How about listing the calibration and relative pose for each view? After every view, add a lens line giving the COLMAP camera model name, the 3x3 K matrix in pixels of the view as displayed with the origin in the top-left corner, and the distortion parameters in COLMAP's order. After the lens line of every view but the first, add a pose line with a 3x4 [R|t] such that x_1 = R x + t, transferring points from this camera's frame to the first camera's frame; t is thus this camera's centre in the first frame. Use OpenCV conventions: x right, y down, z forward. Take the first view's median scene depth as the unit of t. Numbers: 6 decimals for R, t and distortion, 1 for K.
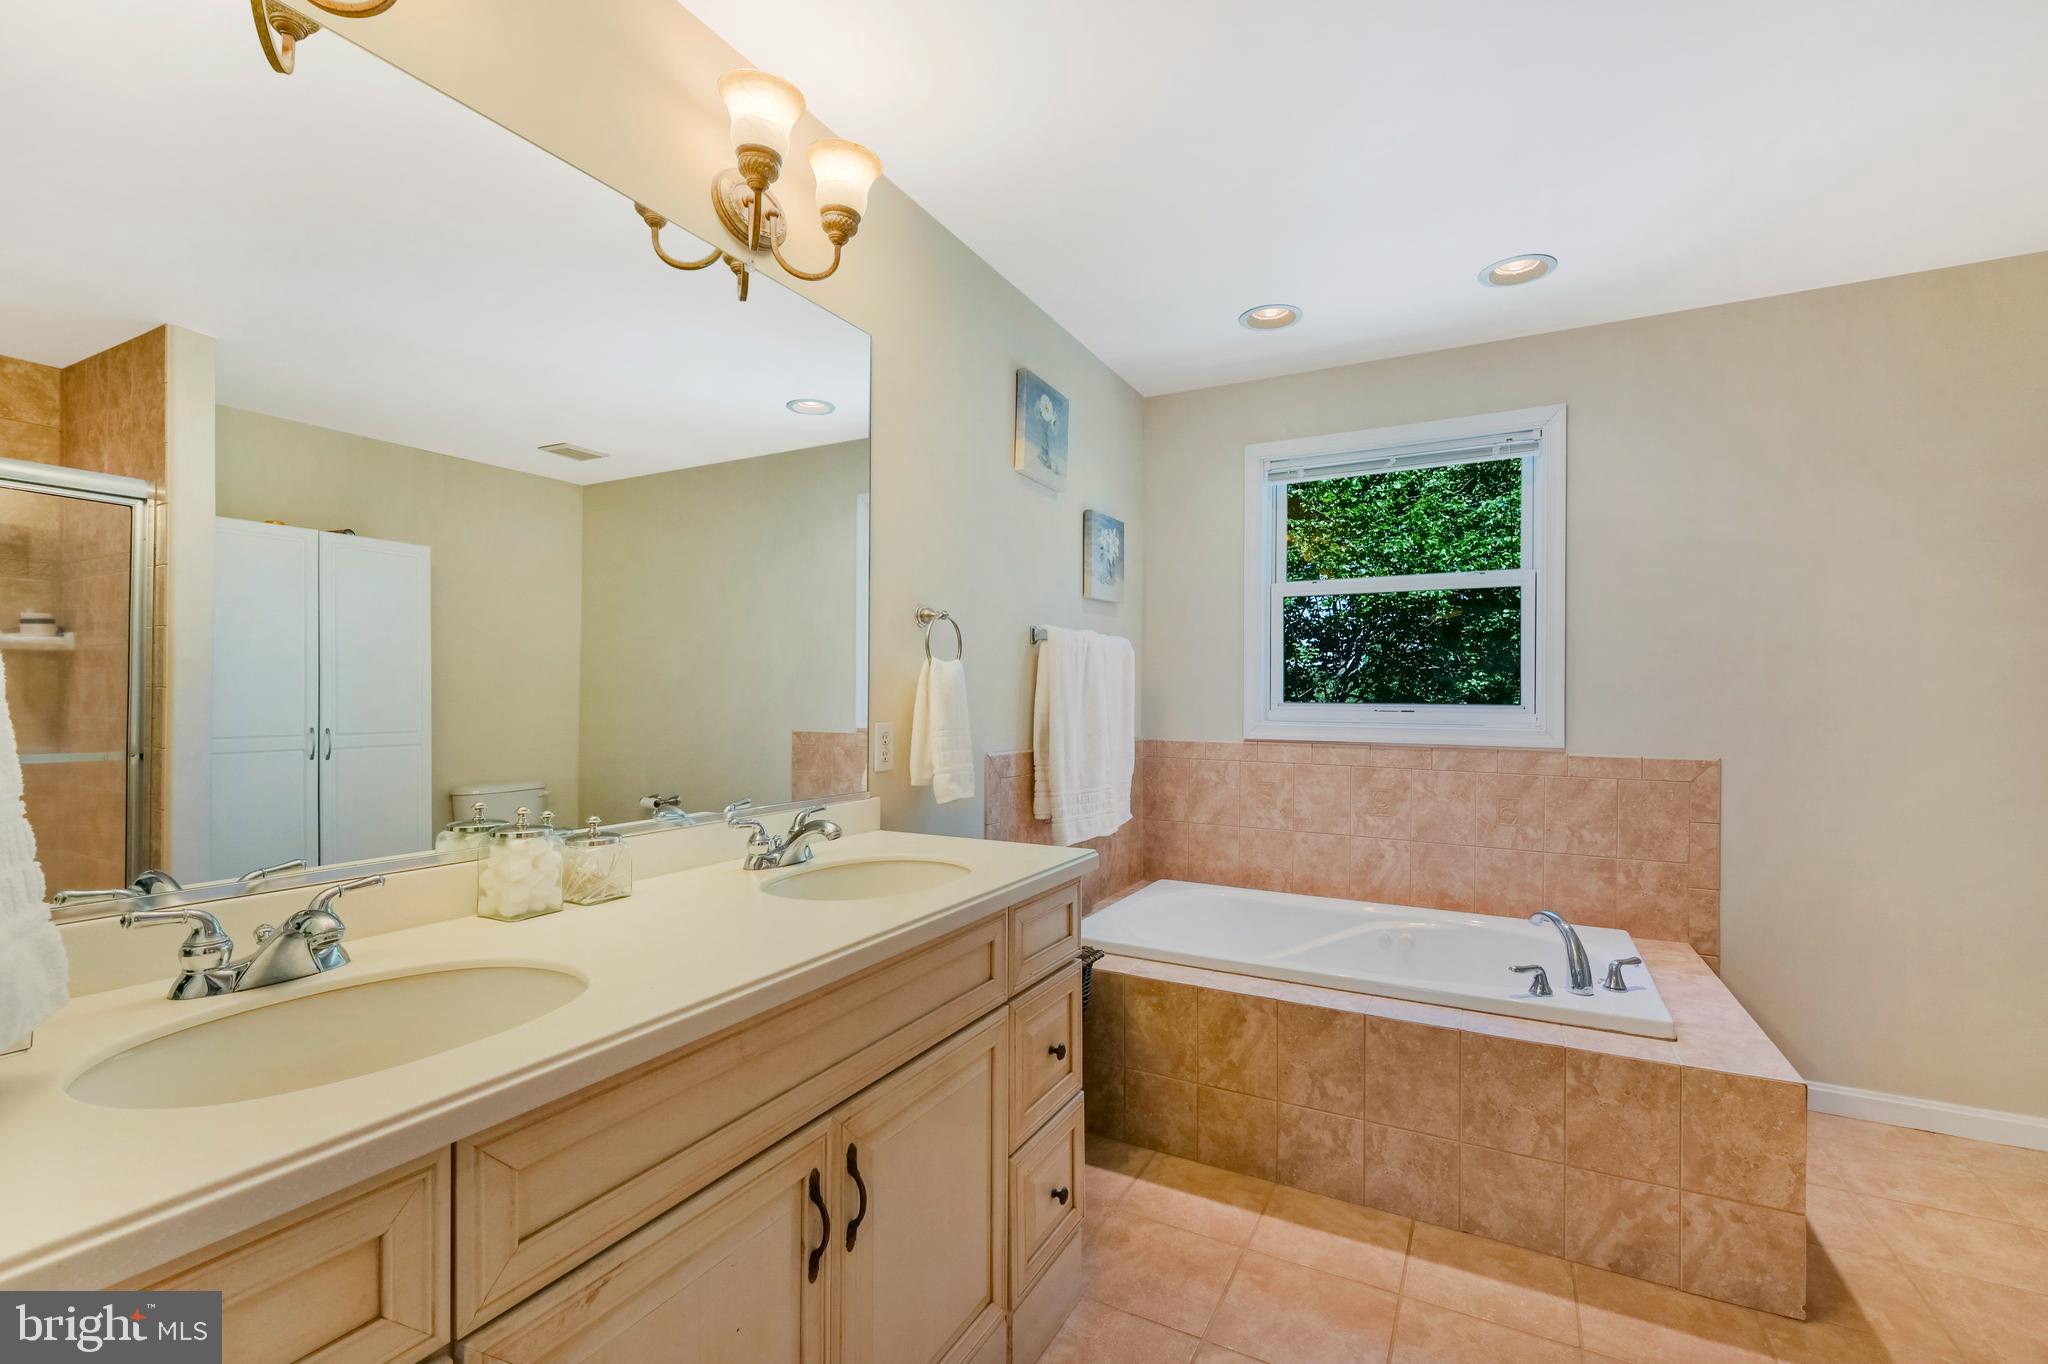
lens RADIAL K [[908.0, 0, 1015.6], [0, 908.0, 686.9], [0, 0, 1]] dist [-0.011651, -0.000424]
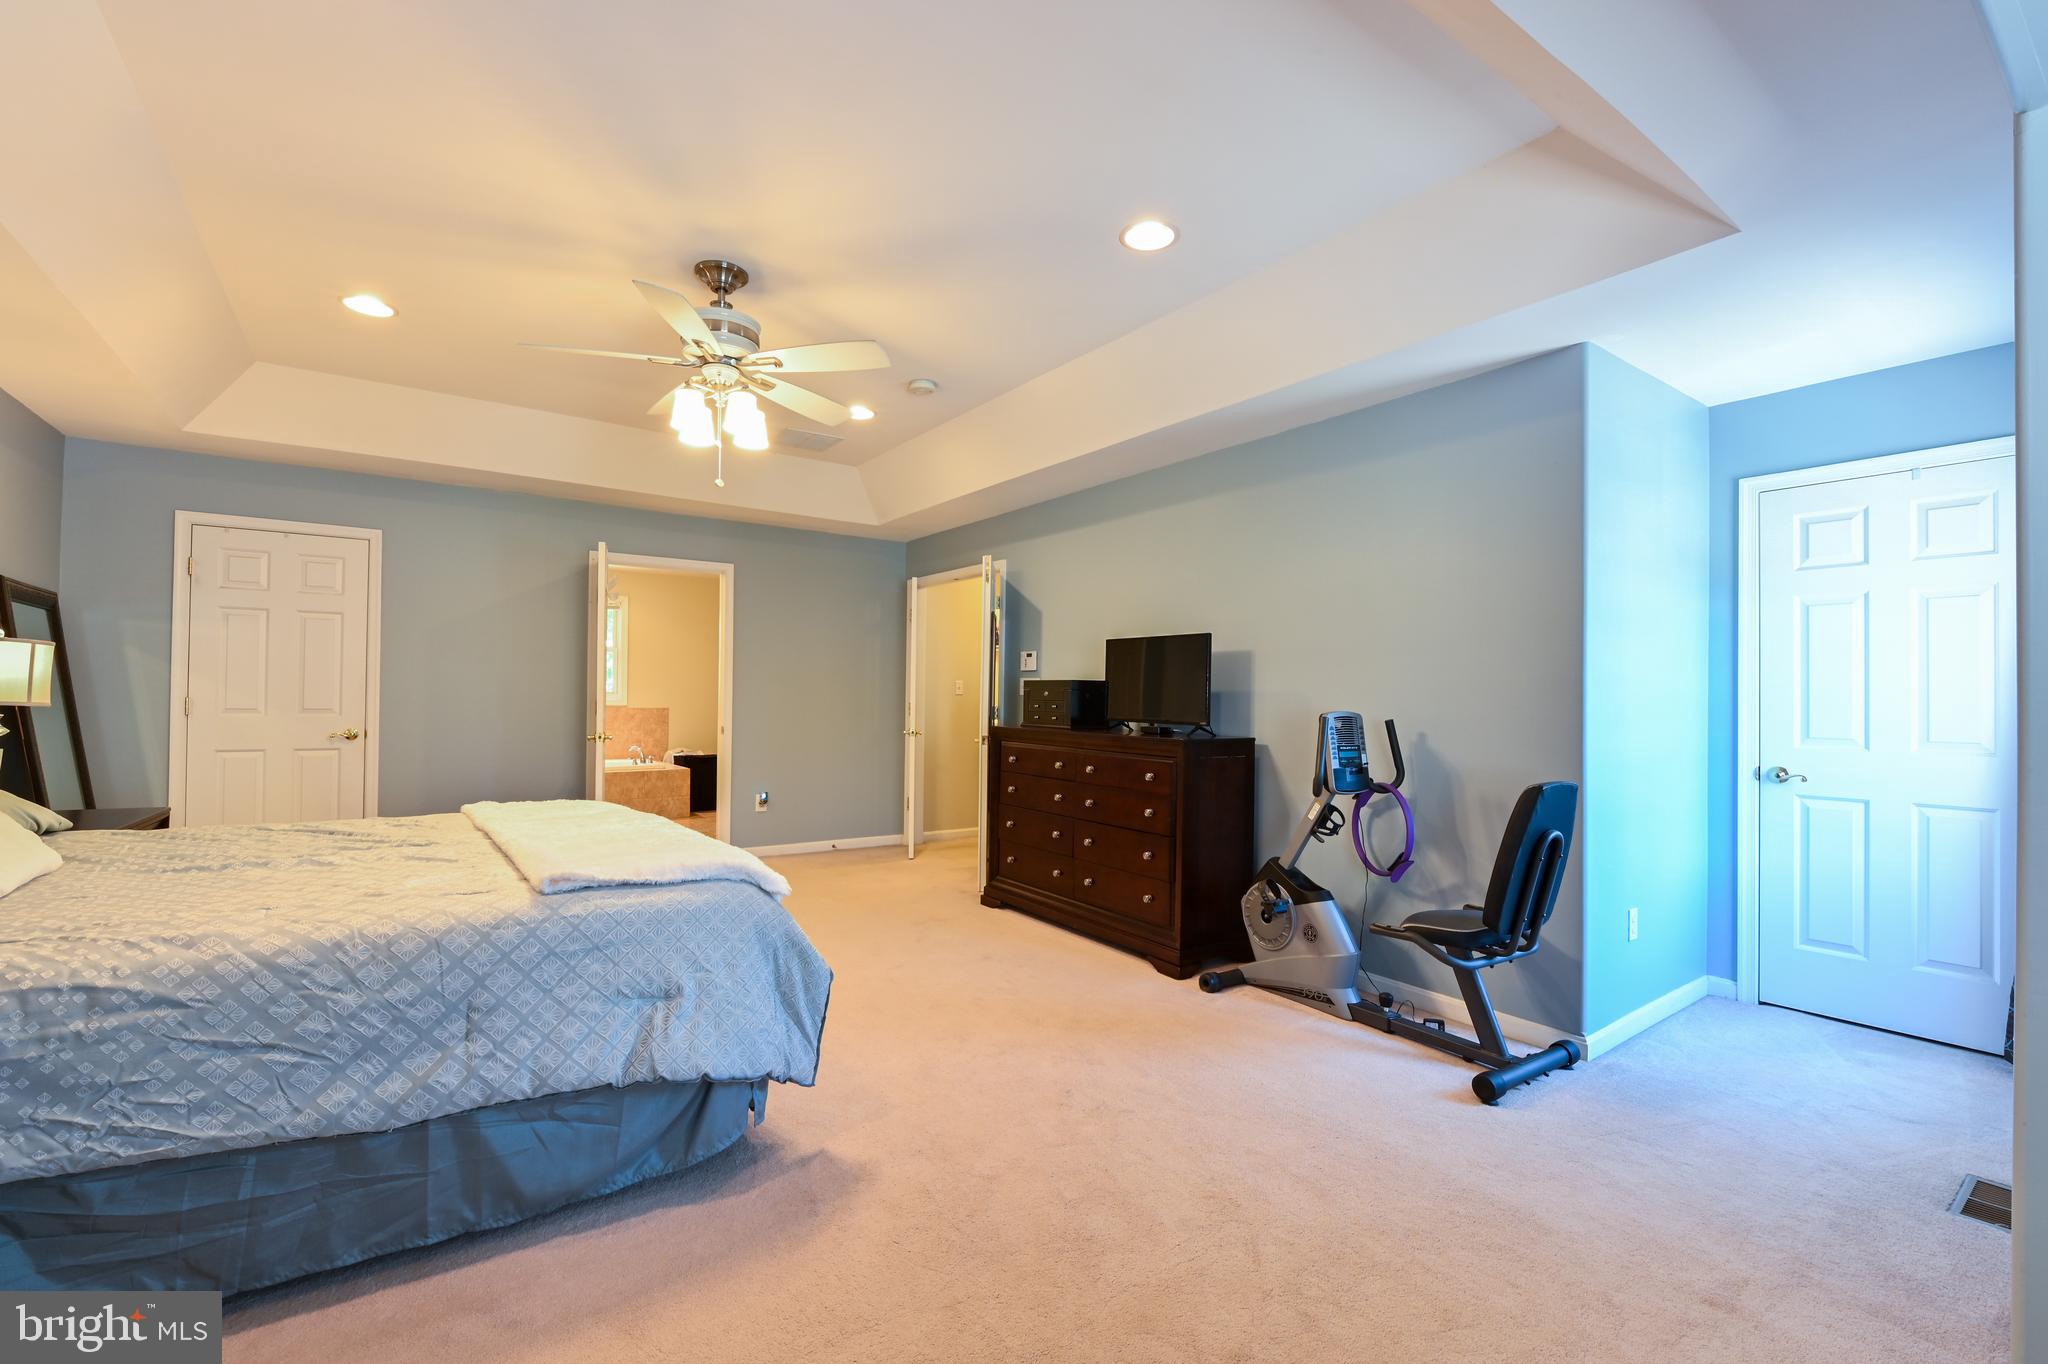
lens RADIAL K [[857.1, 0, 1027.8], [0, 857.1, 693.4], [0, 0, 1]] dist [-0.012715, -0.000256]
pose [[0.443016, -0.000637, 0.896514, -1.316534], [-0.015974, 0.999835, 0.008604, -0.021361], [-0.896371, -0.018133, 0.442933, -1.436438]]
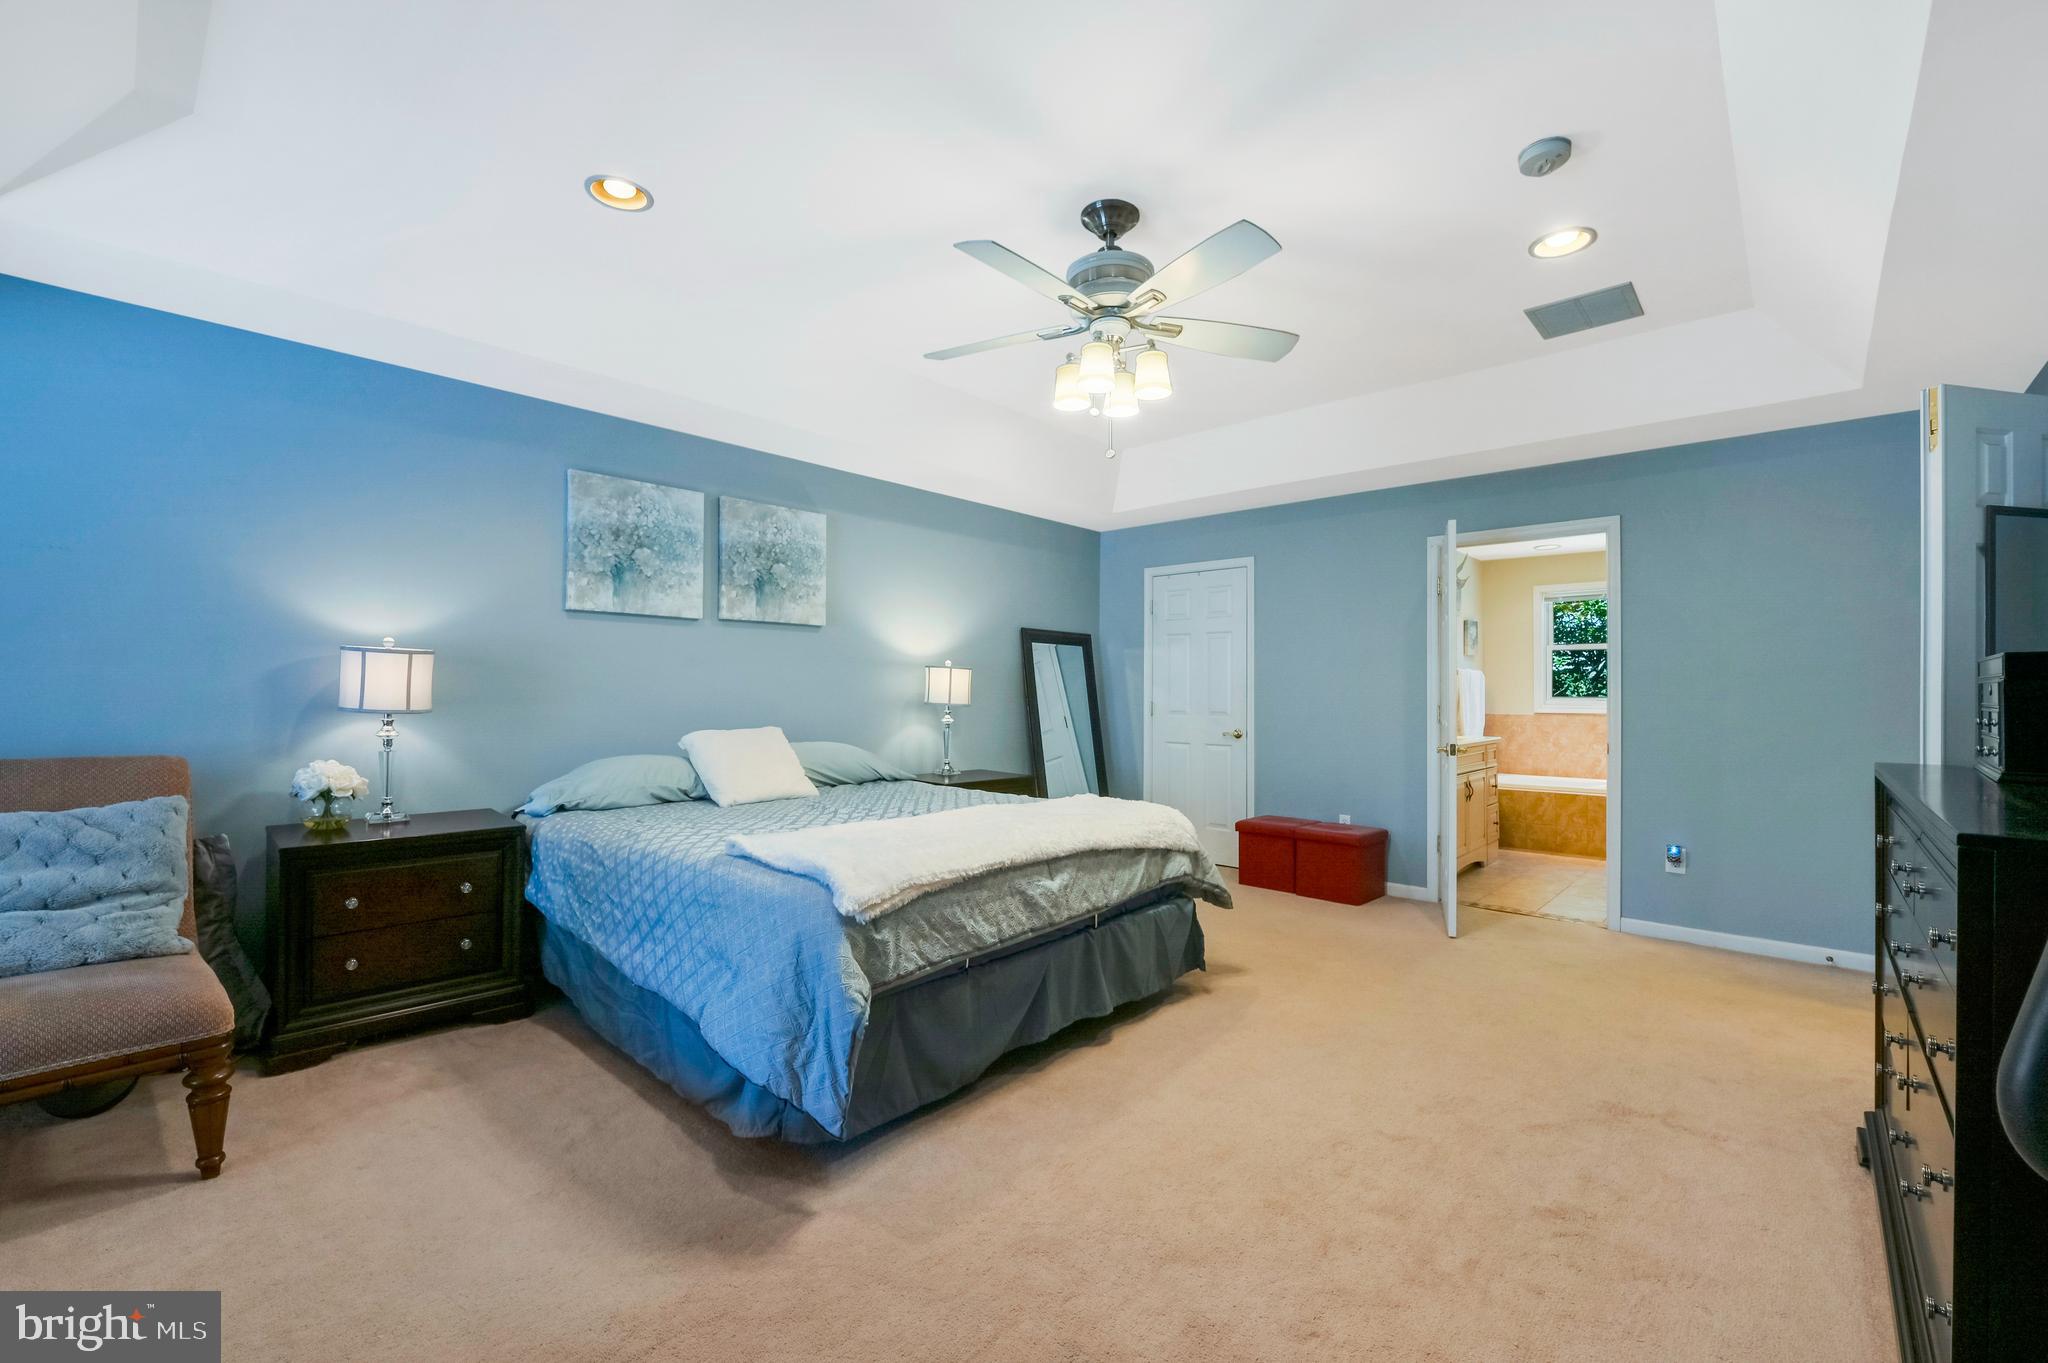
lens RADIAL K [[857.1, 0, 1019.7], [0, 857.1, 686.5], [0, 0, 1]] dist [-0.012715, -0.000256]
pose [[0.968326, -0.007317, -0.249583, -0.507658], [0.006754, 0.999972, -0.003110, -0.013199], [0.249599, 0.001326, 0.968348, -1.531659]]
